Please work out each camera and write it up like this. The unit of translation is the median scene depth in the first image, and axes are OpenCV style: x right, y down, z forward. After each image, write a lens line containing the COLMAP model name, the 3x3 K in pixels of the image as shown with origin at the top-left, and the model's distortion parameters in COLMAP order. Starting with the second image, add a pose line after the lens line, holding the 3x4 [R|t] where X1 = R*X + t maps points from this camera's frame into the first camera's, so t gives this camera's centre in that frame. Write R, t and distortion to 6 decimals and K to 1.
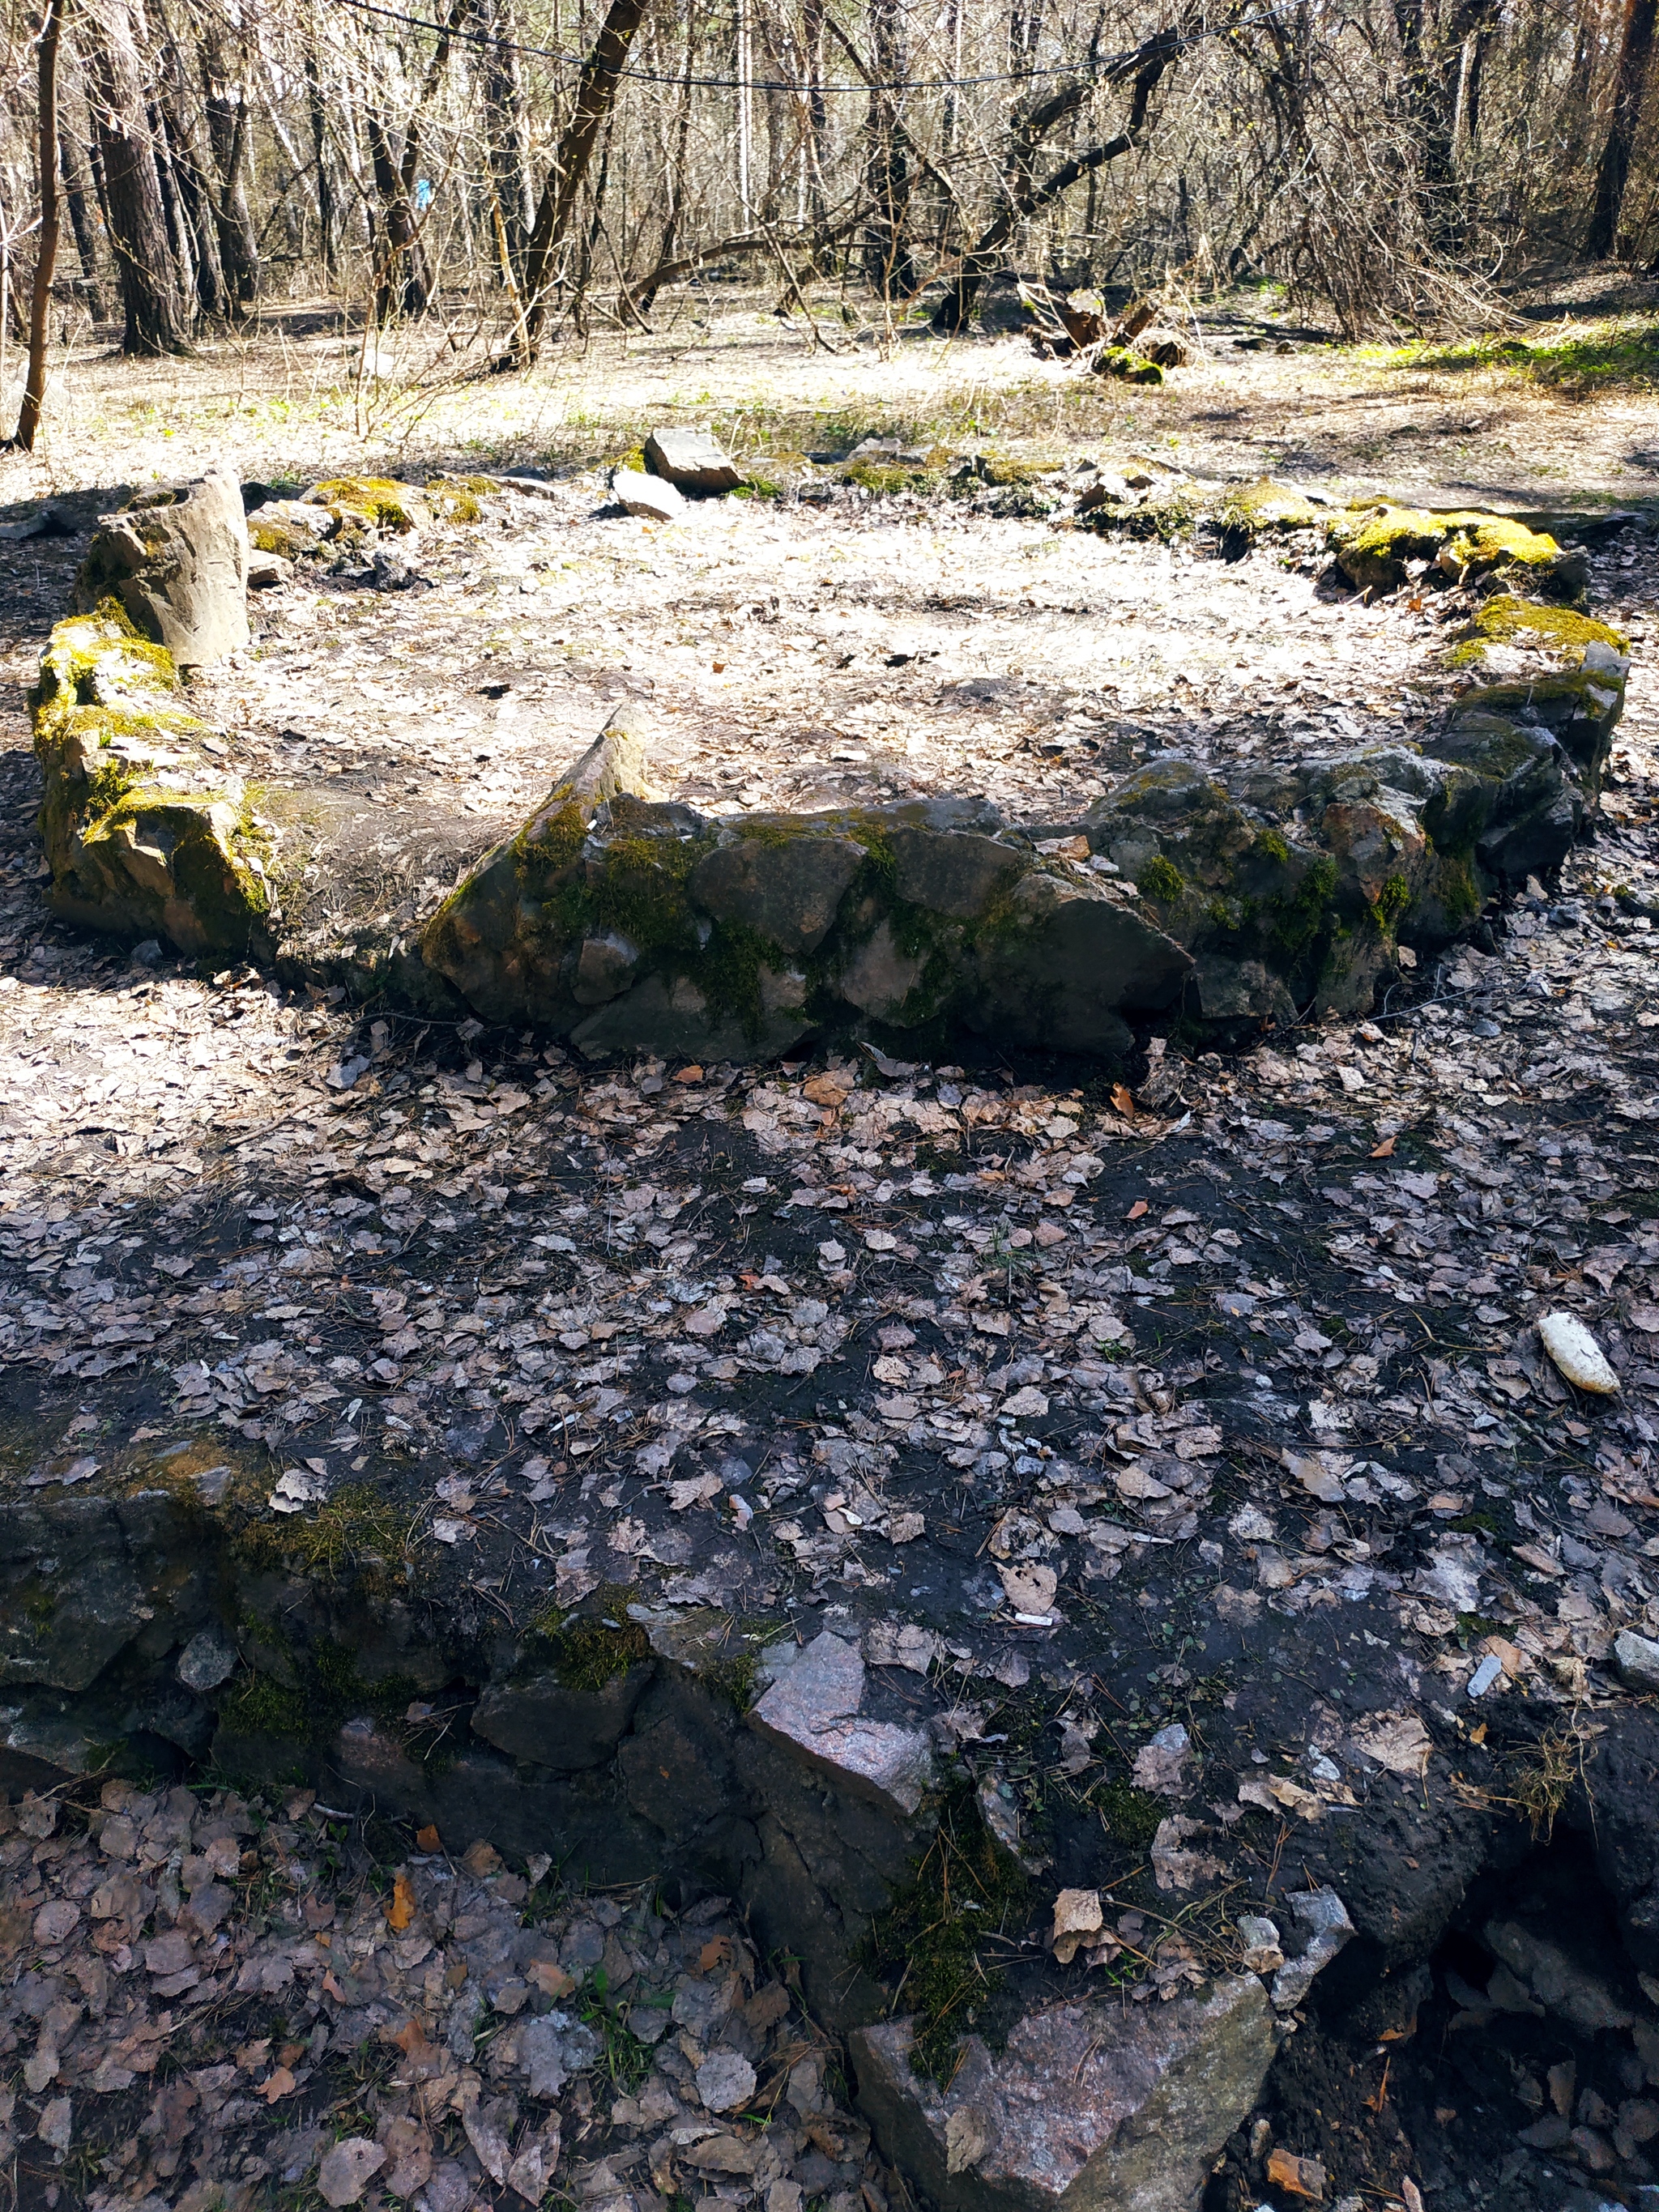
lens RADIAL K [[1657.0, 0, 791.3], [0, 1657.0, 1105.3], [0, 0, 1]] dist [-0.020951, -0.003157]
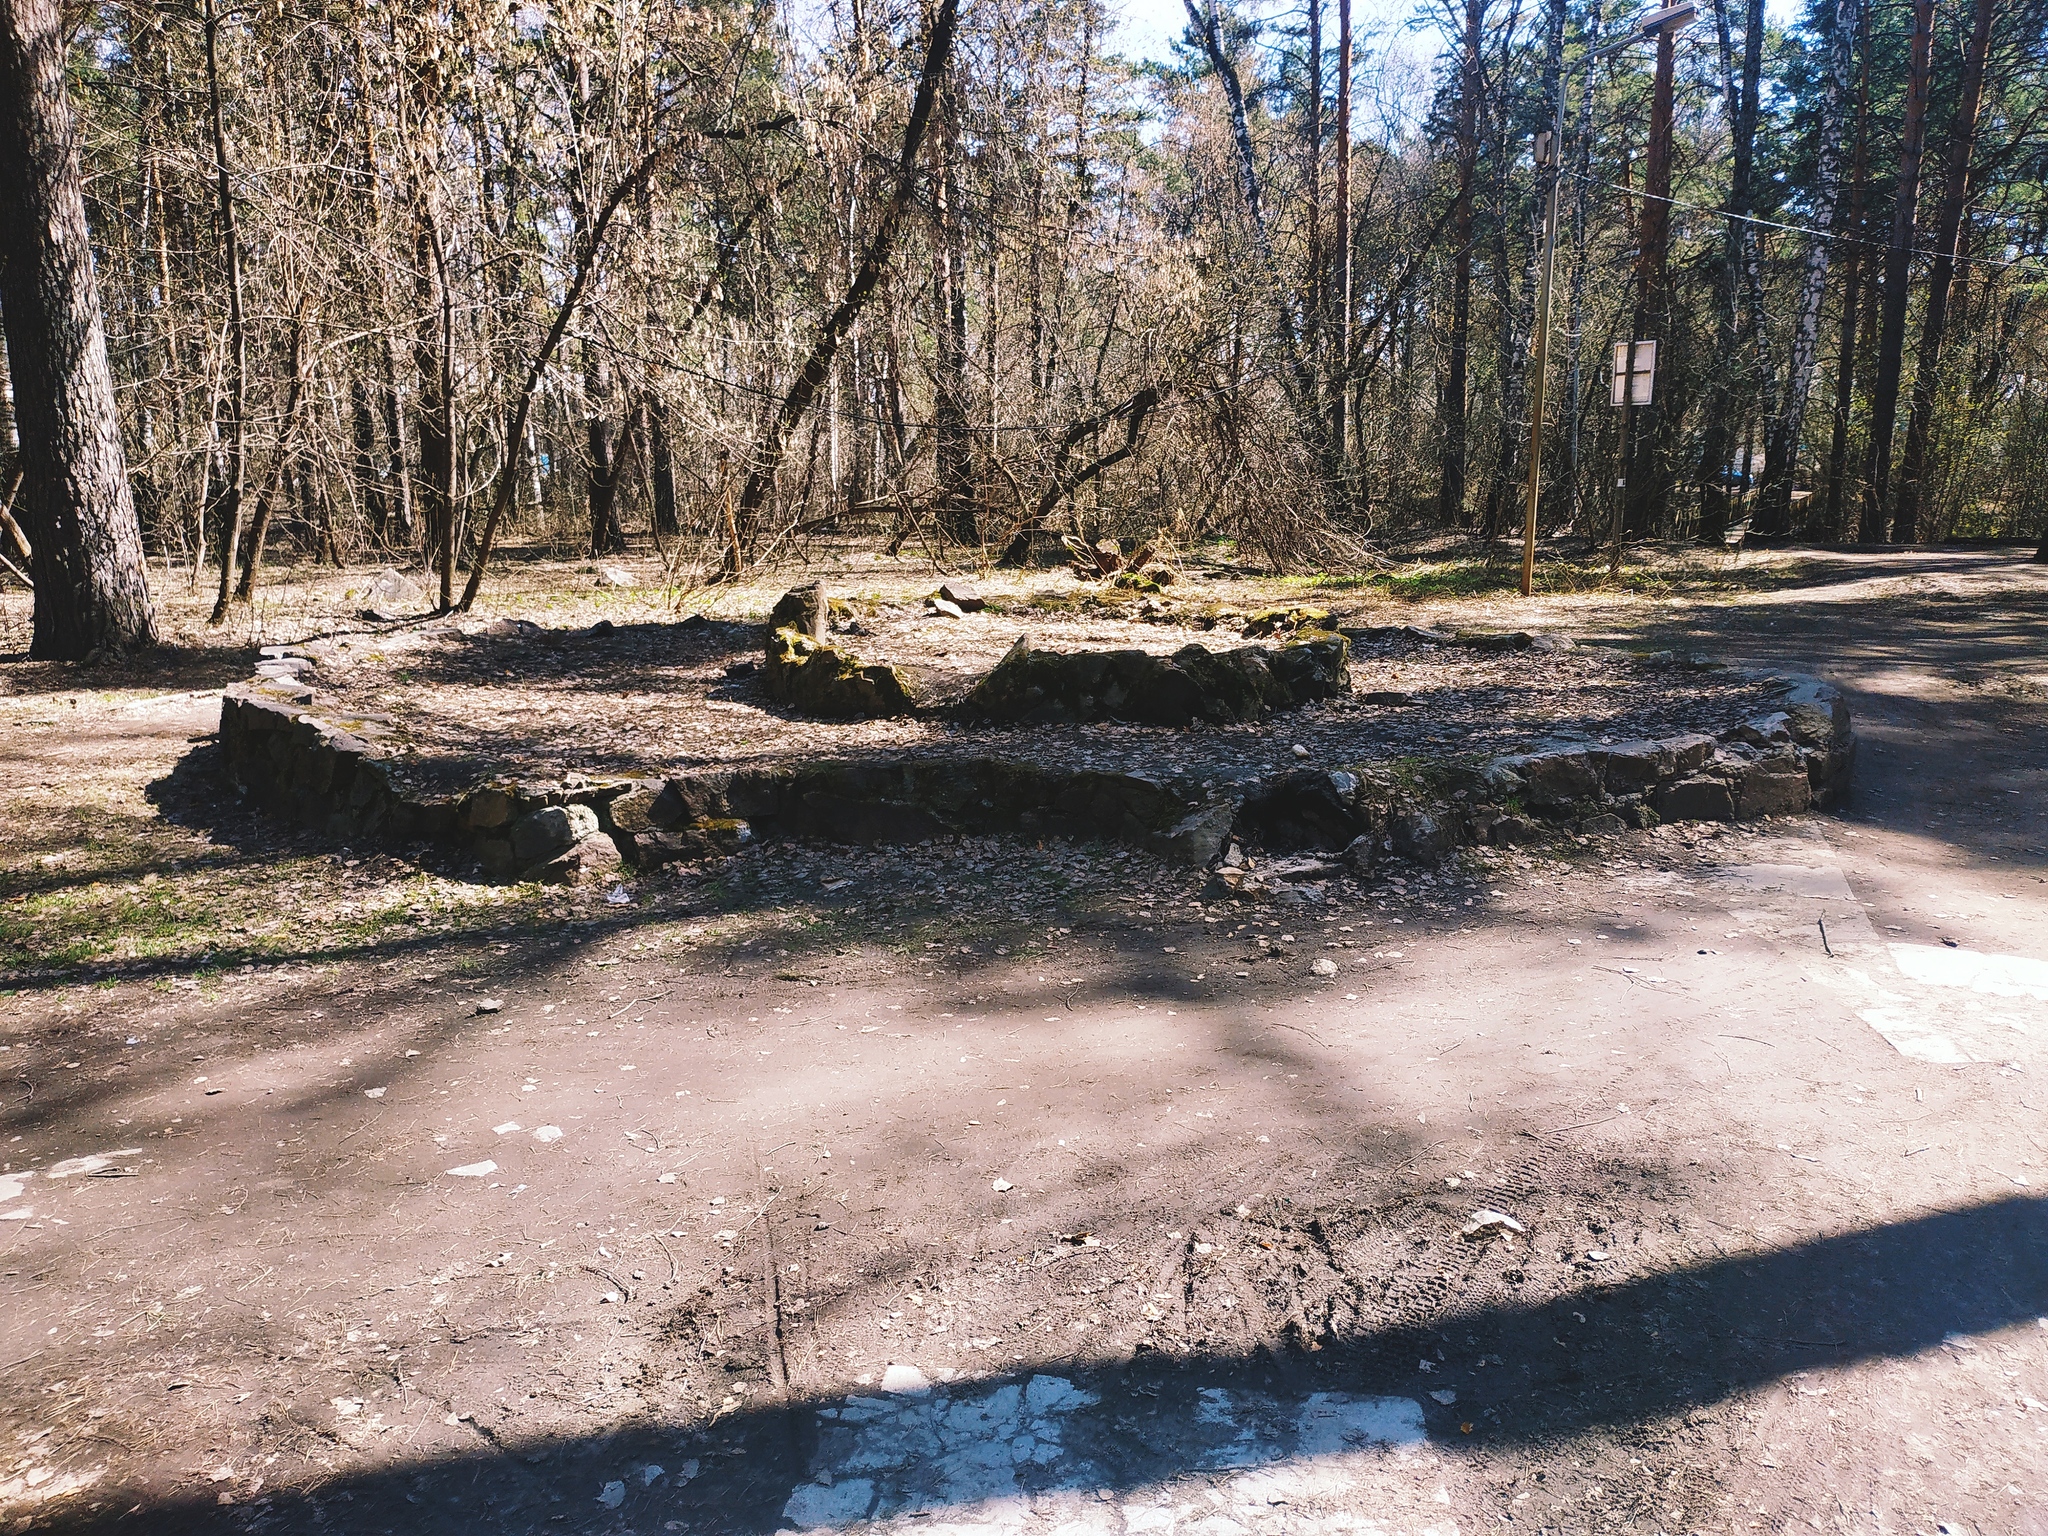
lens RADIAL K [[1431.4, 0, 1024.0], [0, 1431.4, 768.0], [0, 0, 1]] dist [0.054134, -0.000014]
pose [[0.993260, -0.001050, 0.115905, -0.057814], [0.035873, 0.953650, -0.298773, 0.114178], [-0.110219, 0.300917, 0.947259, -0.212567]]
